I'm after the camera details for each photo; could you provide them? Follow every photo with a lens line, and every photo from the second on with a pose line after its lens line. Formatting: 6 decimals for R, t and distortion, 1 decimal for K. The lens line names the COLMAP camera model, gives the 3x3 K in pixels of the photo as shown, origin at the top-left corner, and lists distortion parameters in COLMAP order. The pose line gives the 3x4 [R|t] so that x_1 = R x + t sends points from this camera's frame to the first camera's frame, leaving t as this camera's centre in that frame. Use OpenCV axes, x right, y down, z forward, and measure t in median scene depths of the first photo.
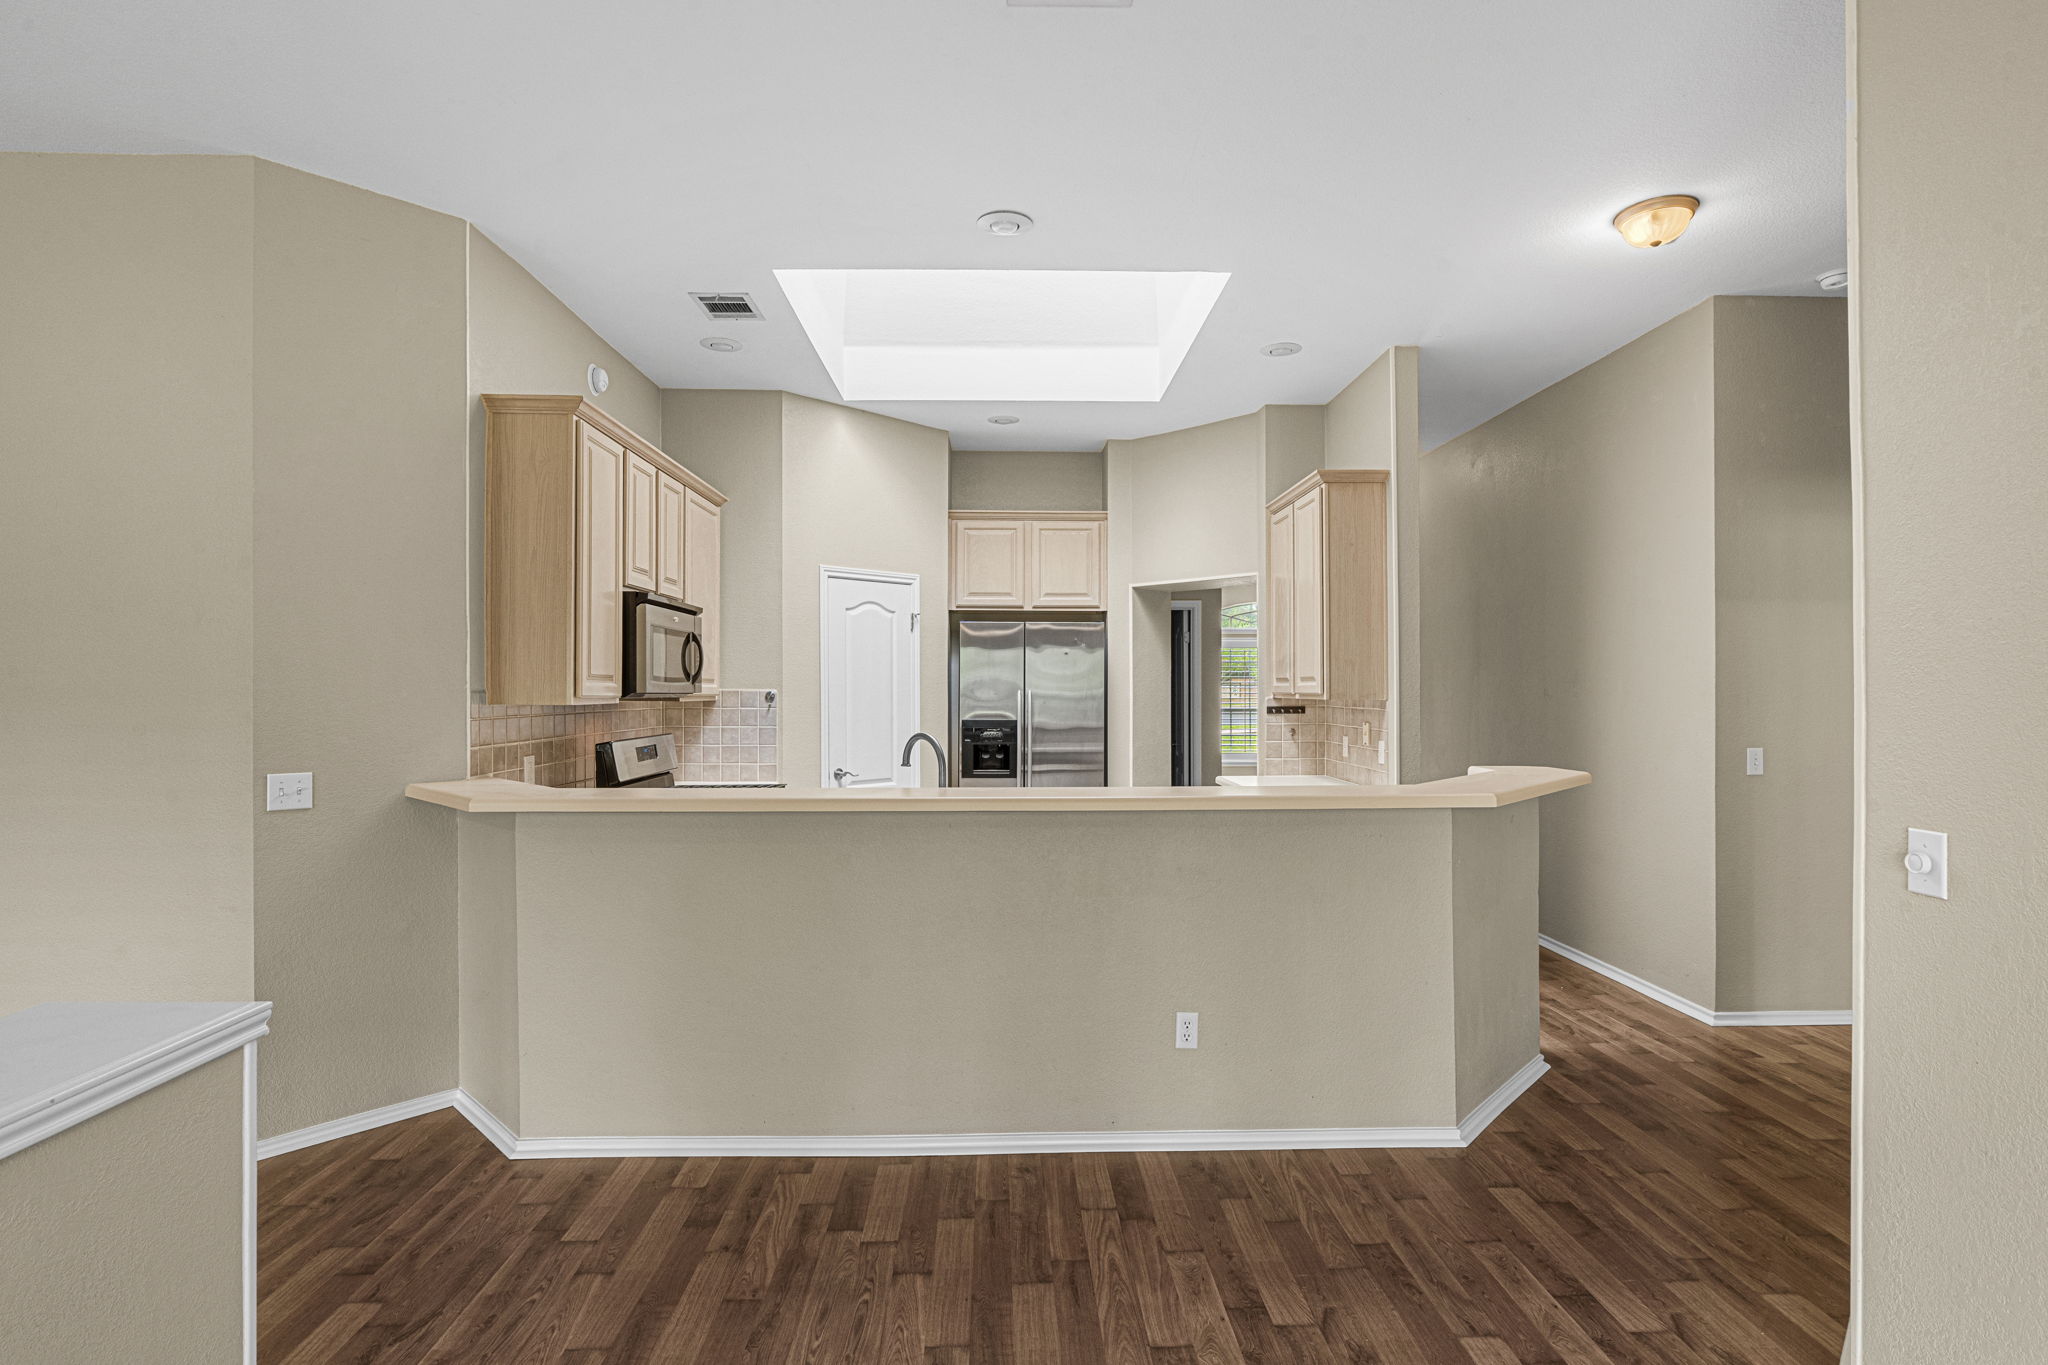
lens RADIAL K [[990.4, 0, 1024.0], [0, 990.4, 682.5], [0, 0, 1]] dist [-0.002218, 0.000533]
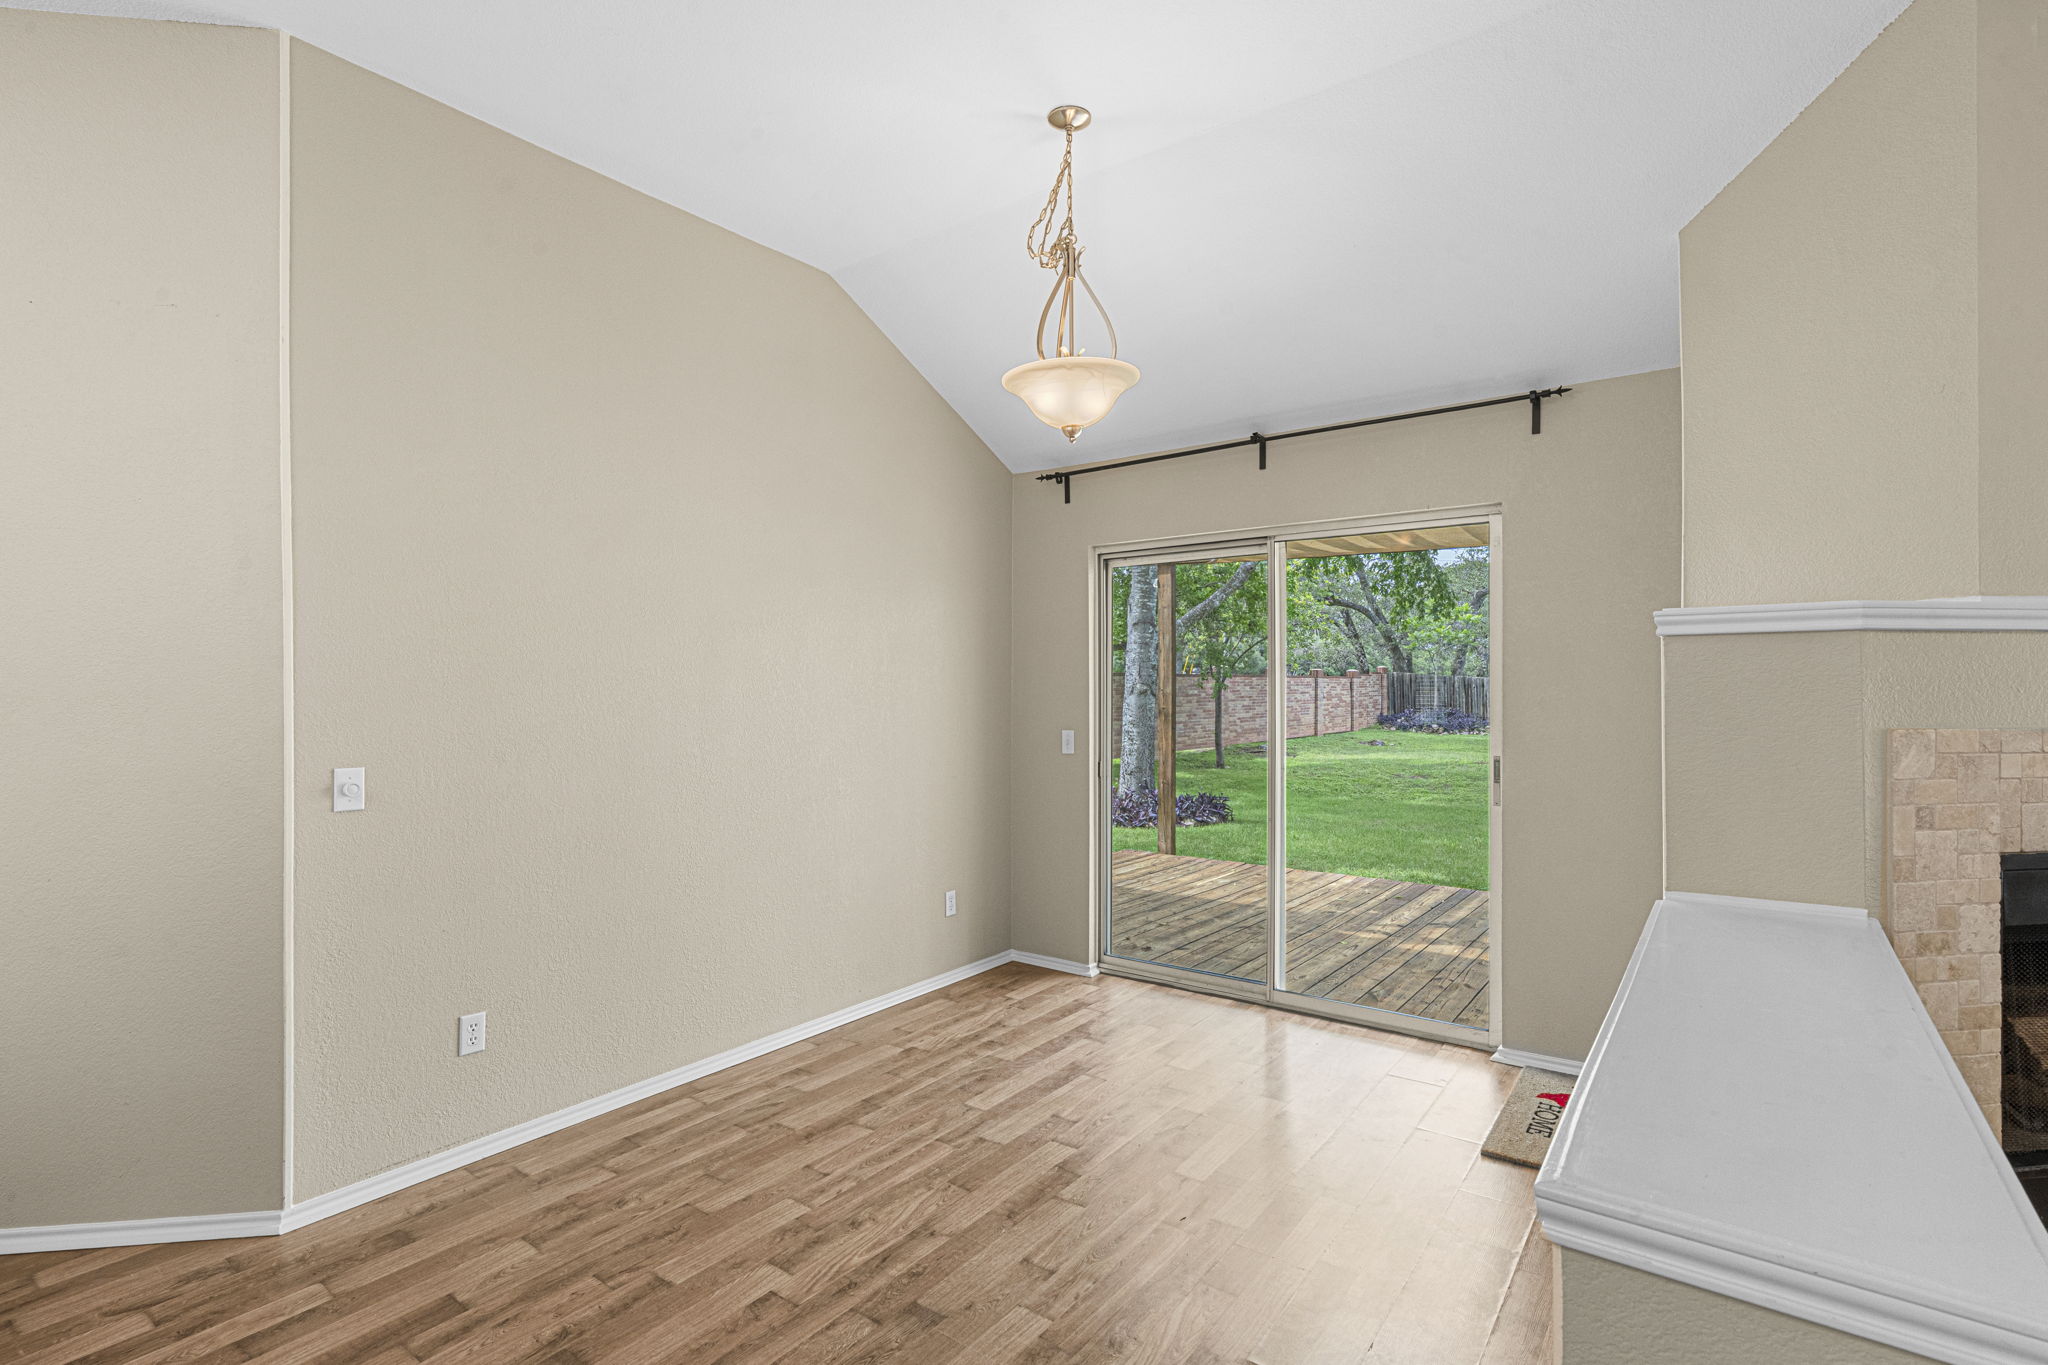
lens RADIAL K [[967.4, 0, 1032.1], [0, 967.4, 686.1], [0, 0, 1]] dist [-0.008155, 0.000382]
pose [[-0.793312, 0.004302, 0.608799, -0.422359], [-0.001950, 0.999952, -0.009607, 0.017230], [-0.608812, -0.008809, -0.793266, 0.773104]]
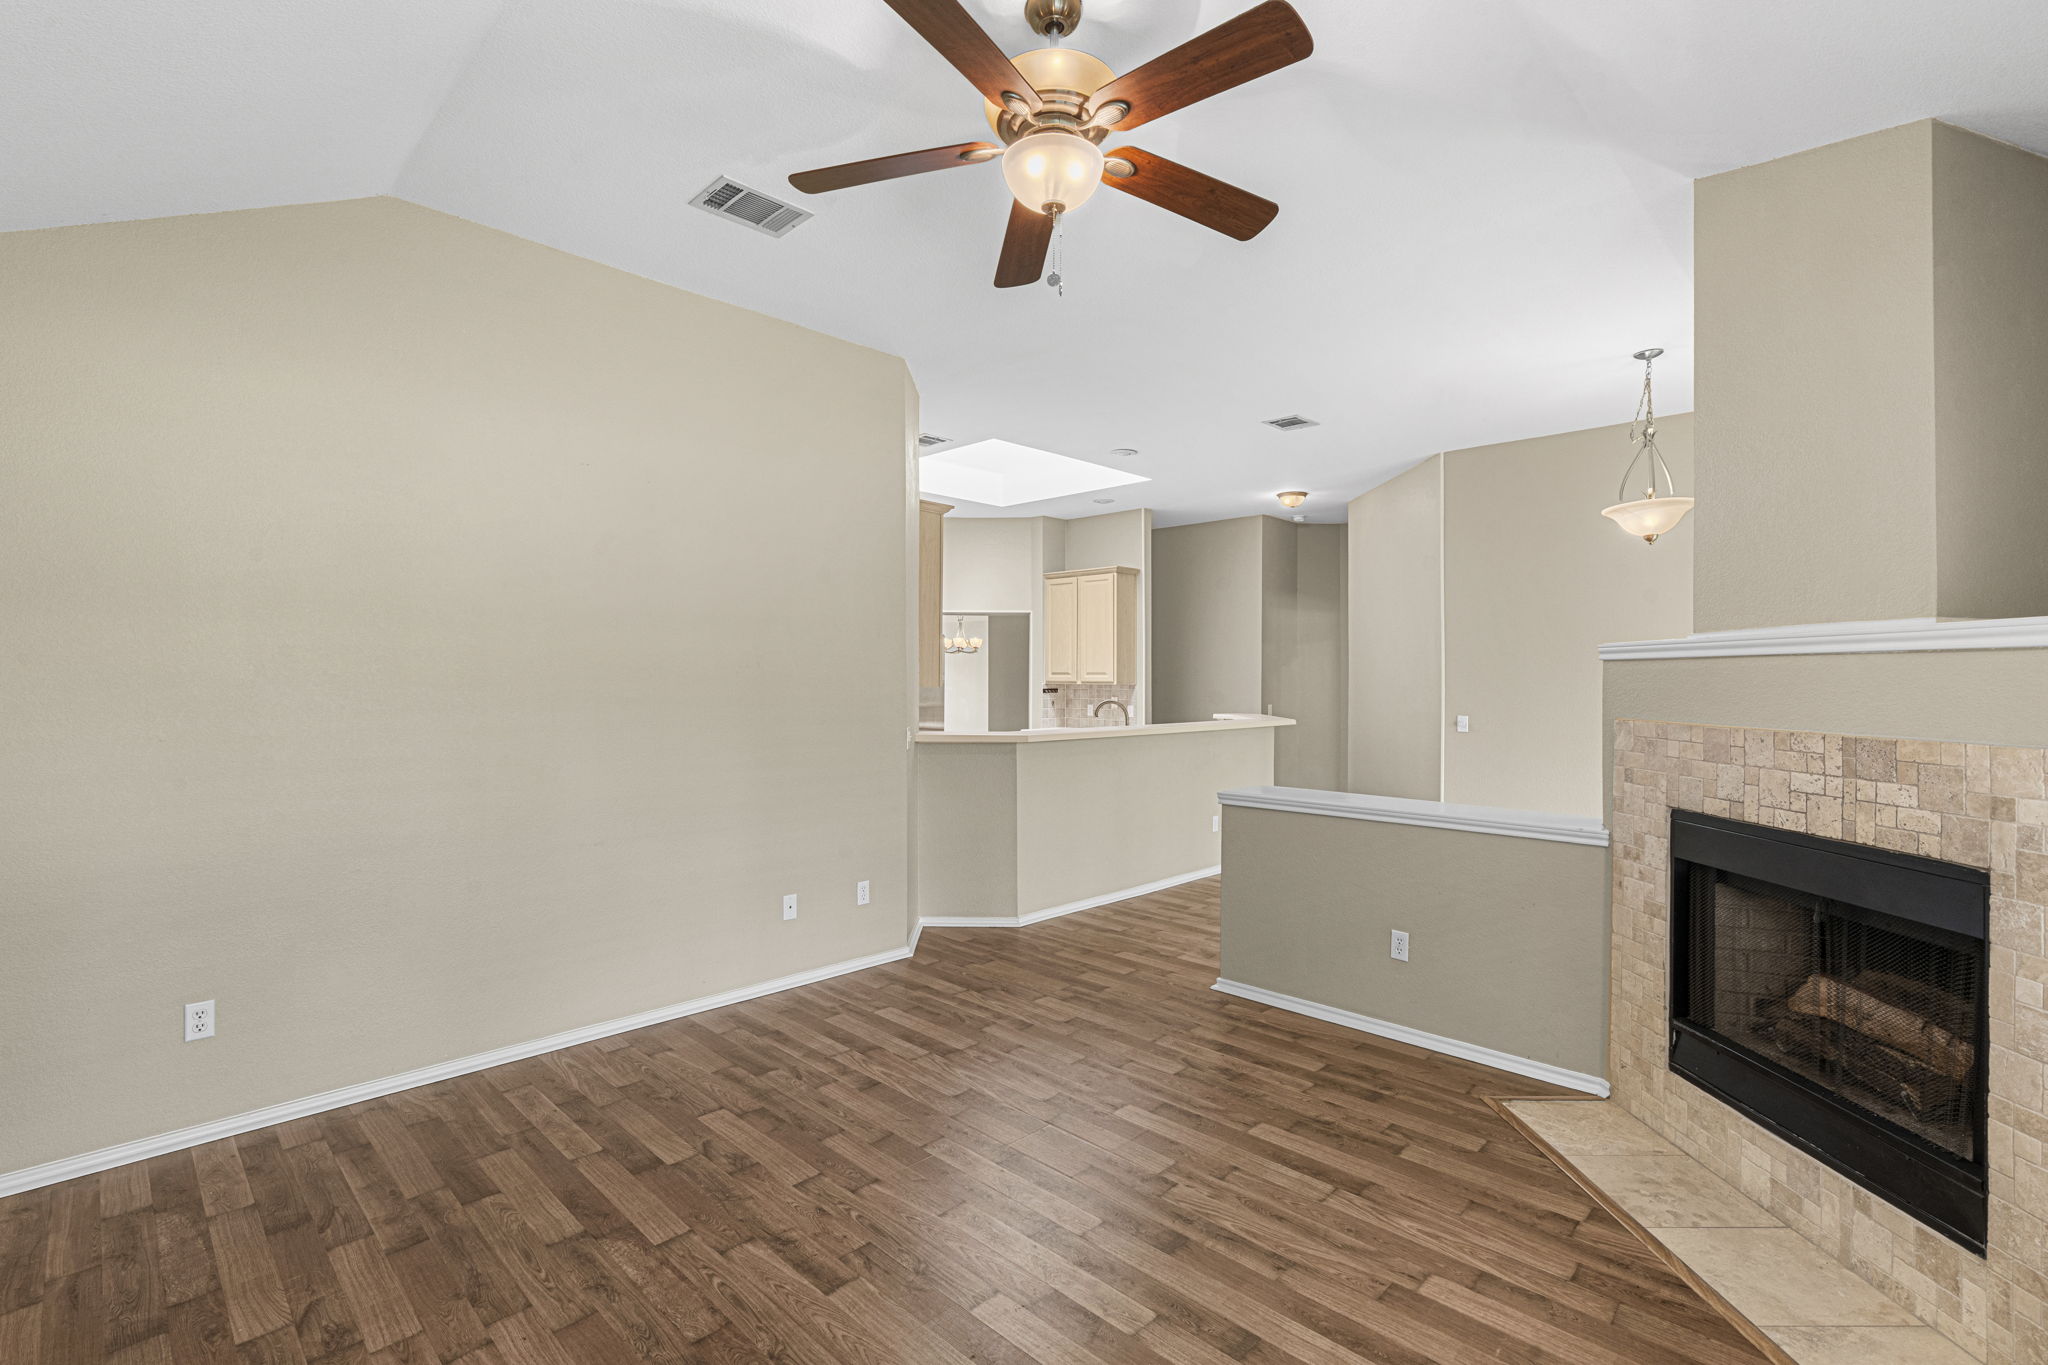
lens RADIAL K [[923.3, 0, 1014.3], [0, 923.3, 675.7], [0, 0, 1]] dist [-0.003987, 0.000822]
pose [[0.717777, 0.005919, 0.696248, -1.535213], [-0.010843, 0.999938, 0.002677, -0.003088], [-0.696189, -0.009471, 0.717796, -0.221490]]
